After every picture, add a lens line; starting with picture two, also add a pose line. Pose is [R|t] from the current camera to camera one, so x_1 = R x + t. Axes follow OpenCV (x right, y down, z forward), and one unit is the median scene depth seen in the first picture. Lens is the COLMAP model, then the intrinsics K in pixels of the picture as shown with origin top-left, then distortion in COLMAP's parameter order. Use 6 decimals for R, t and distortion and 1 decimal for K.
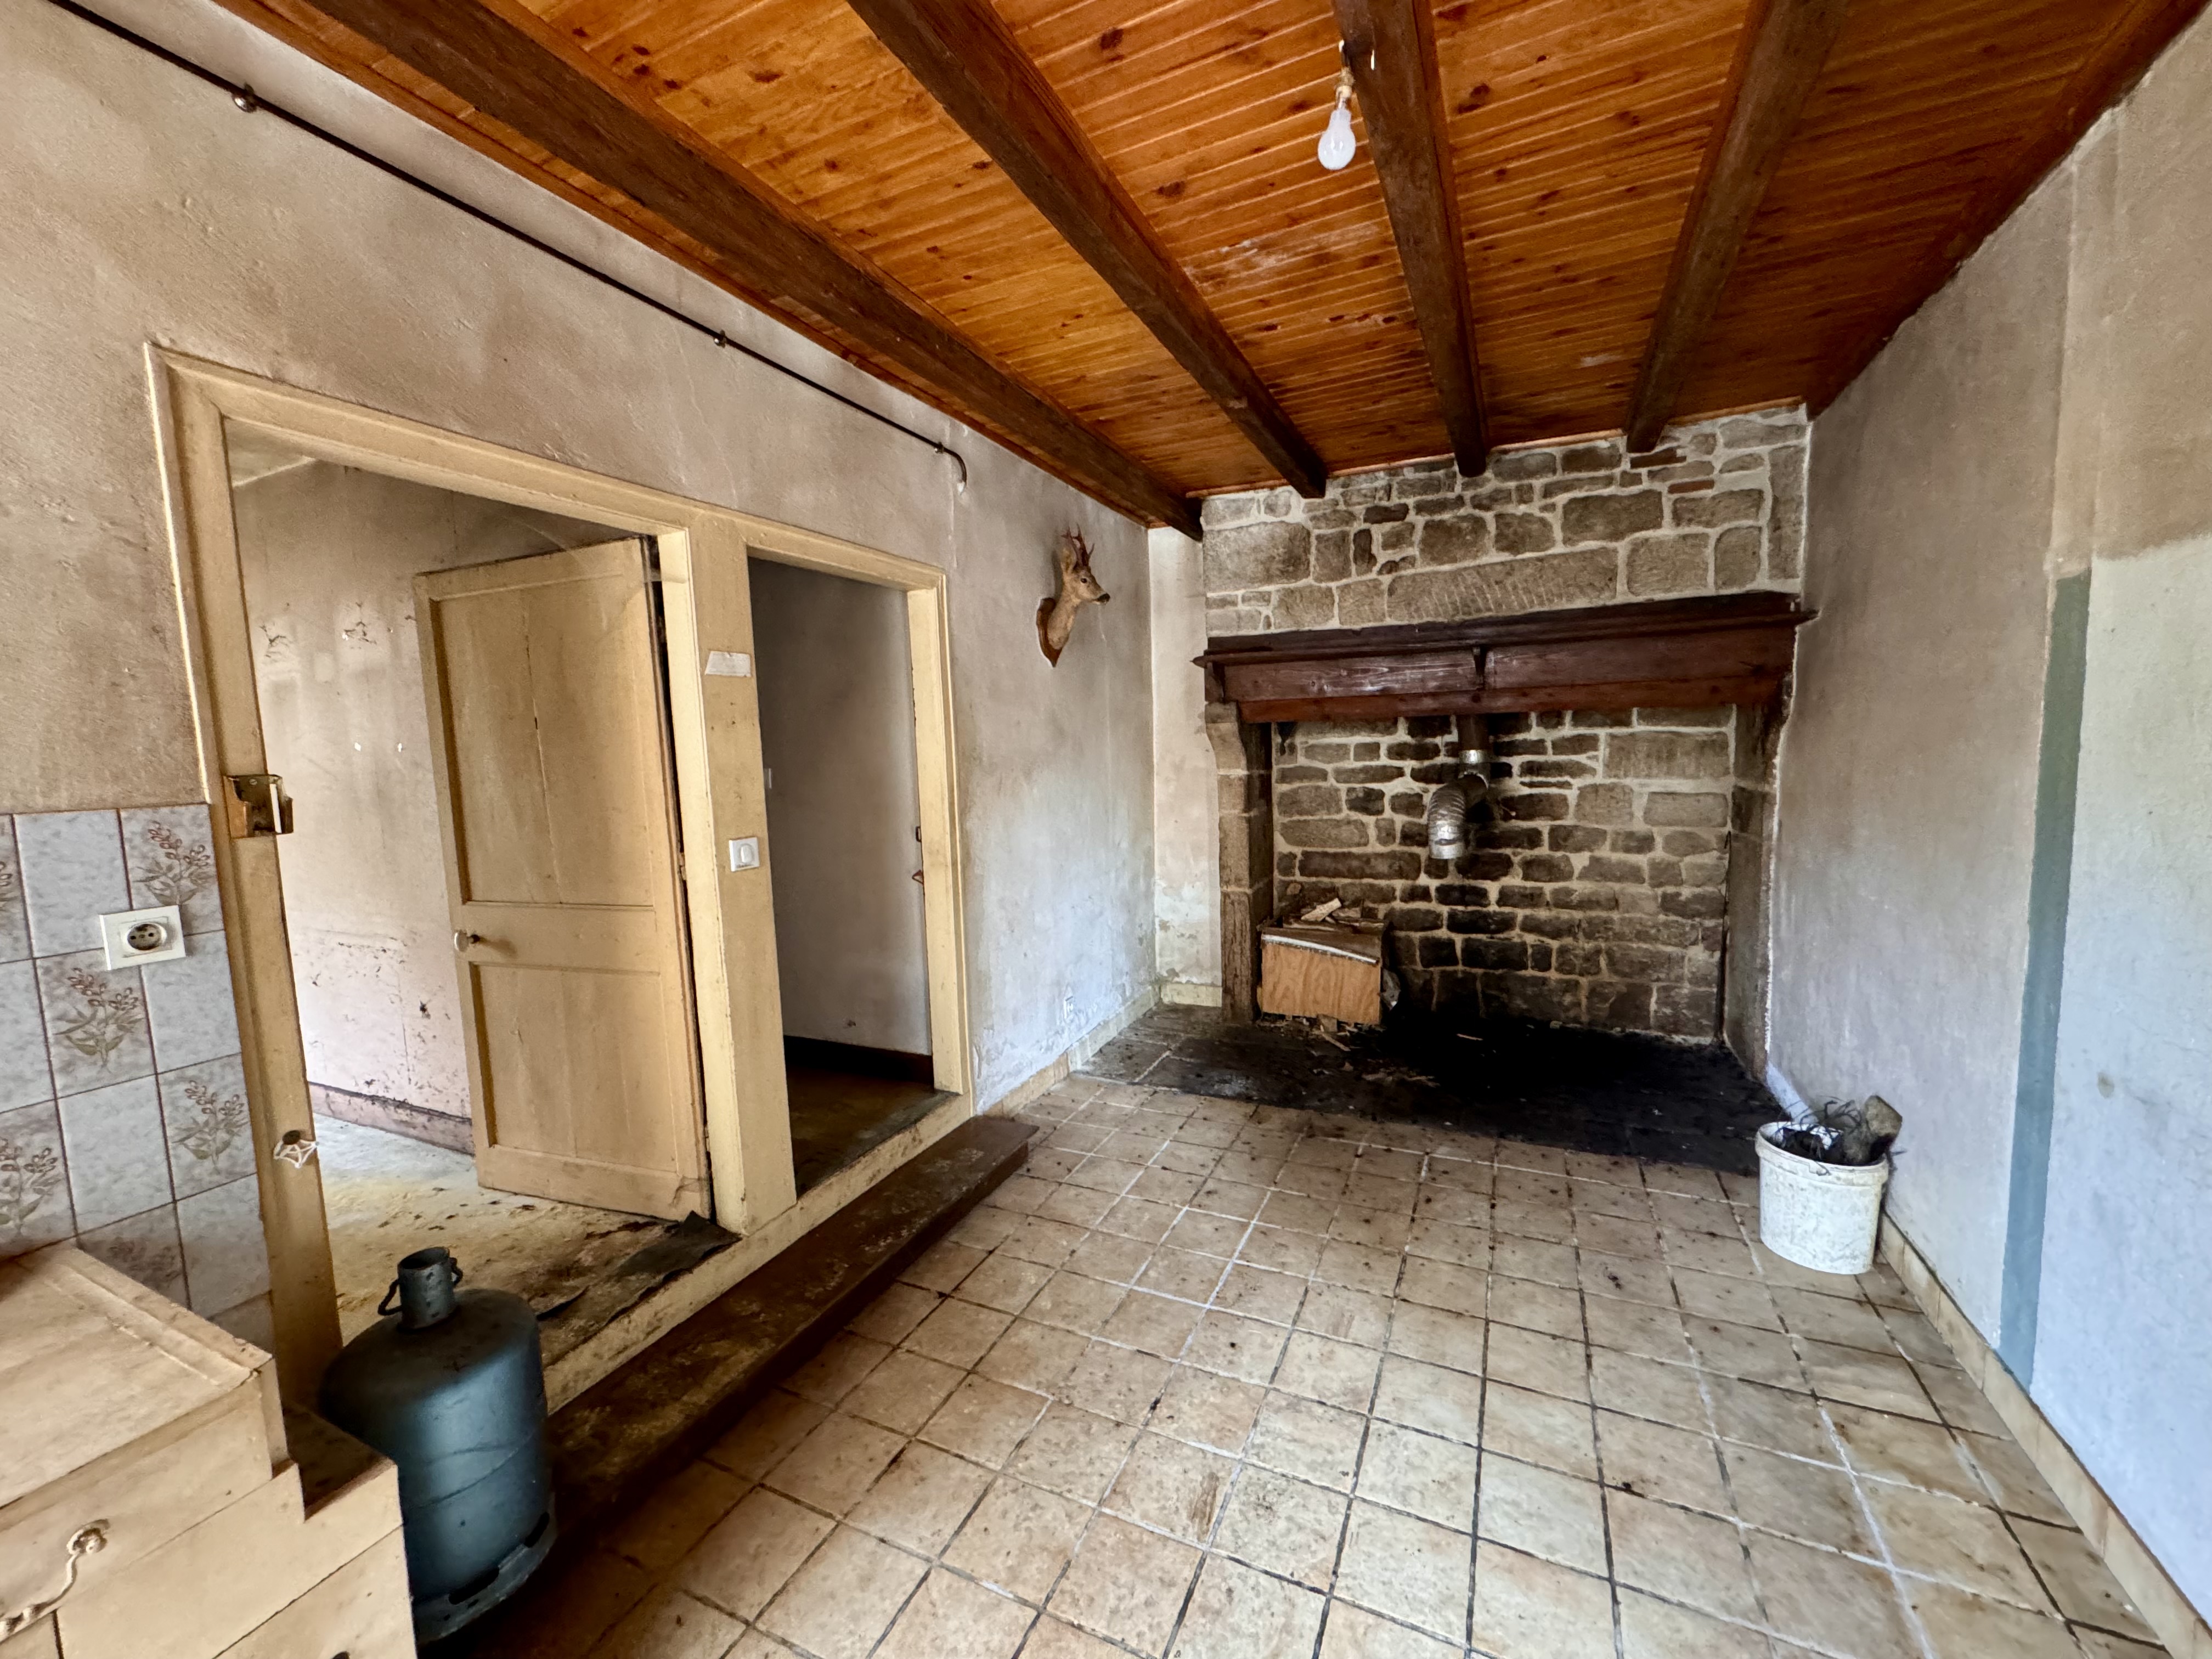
lens RADIAL K [[875.3, 0, 1104.2], [0, 875.3, 827.7], [0, 0, 1]] dist [-0.002469, 0.000028]
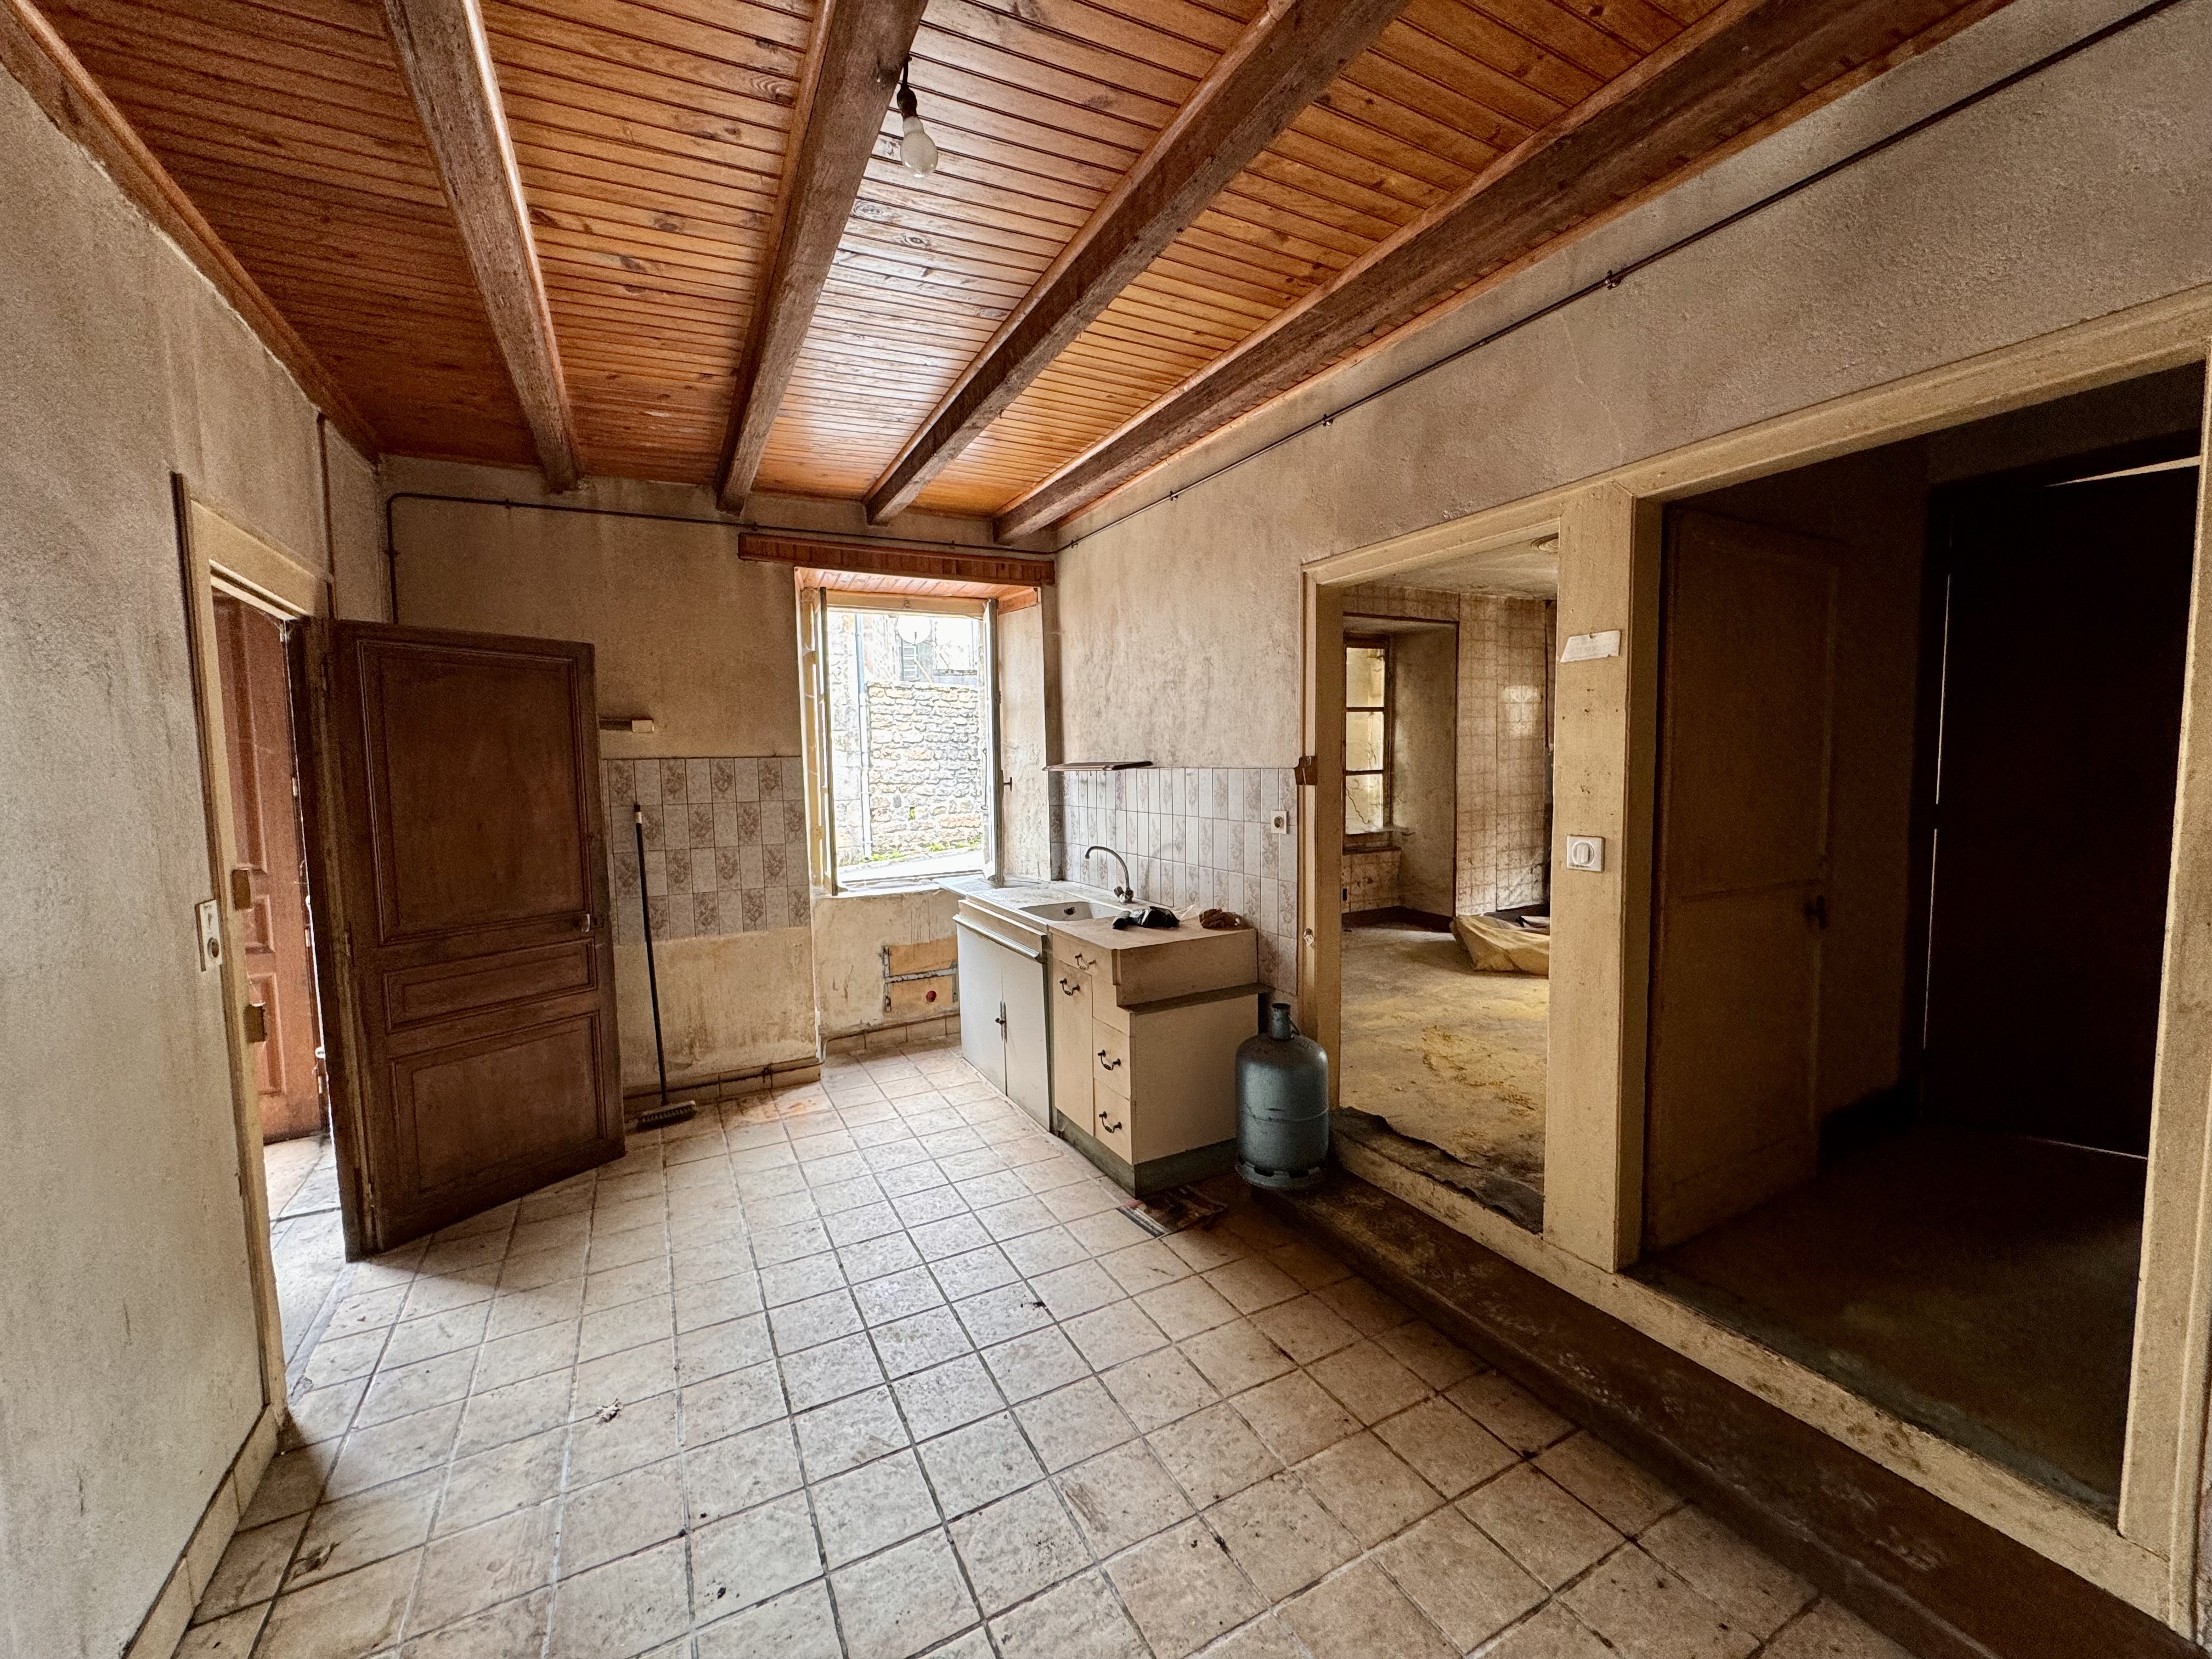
lens RADIAL K [[875.3, 0, 1104.2], [0, 875.3, 827.7], [0, 0, 1]] dist [-0.002469, 0.000028]
pose [[-0.598191, 0.103936, -0.794585, 0.708039], [-0.035823, 0.987094, 0.156086, -0.139583], [0.800553, 0.121833, -0.586747, 1.298665]]
